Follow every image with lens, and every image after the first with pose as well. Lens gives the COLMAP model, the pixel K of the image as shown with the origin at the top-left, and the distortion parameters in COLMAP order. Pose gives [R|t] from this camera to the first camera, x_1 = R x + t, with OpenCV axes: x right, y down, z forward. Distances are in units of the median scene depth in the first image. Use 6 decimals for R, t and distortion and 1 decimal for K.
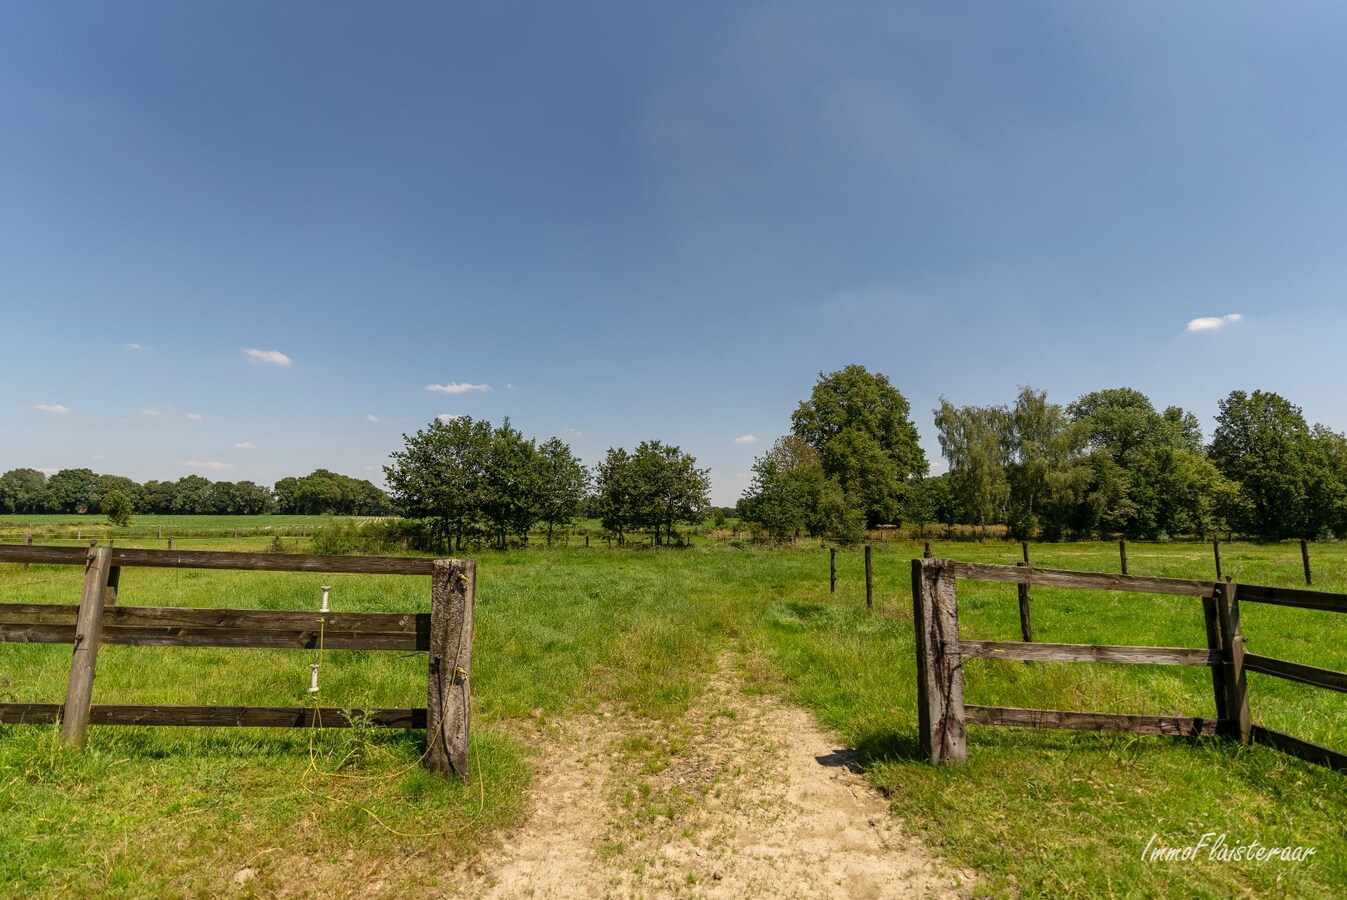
lens RADIAL K [[621.7, 0, 670.8], [0, 621.7, 430.6], [0, 0, 1]] dist [0.000084, 0.000123]
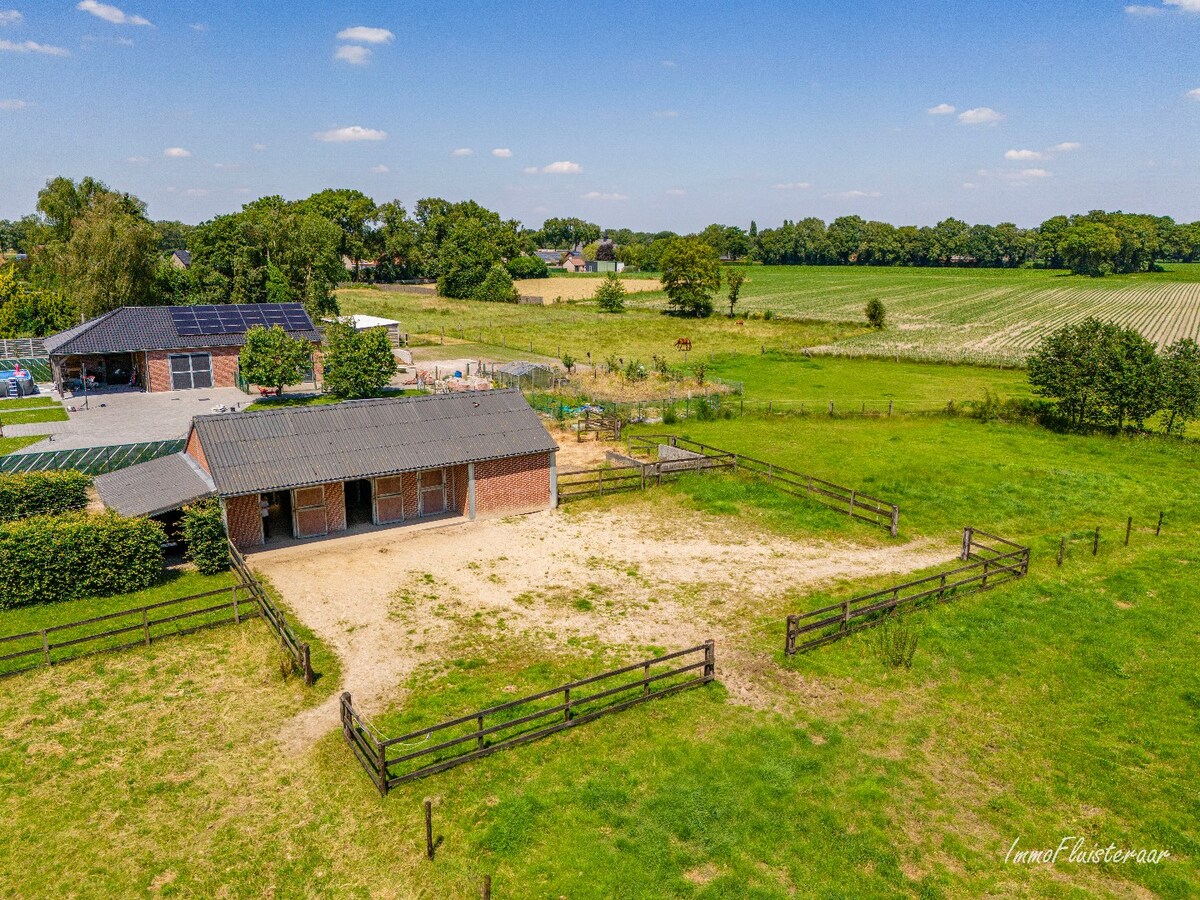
lens RADIAL K [[883.3, 0, 600.0], [0, 883.3, 450.0], [0, 0, 1]] dist [0.000986, 0.000954]
pose [[0.517809, 0.202262, -0.831242, 0.068695], [0.104853, 0.949319, 0.296309, -0.041770], [0.849046, -0.240589, 0.470359, -0.071072]]
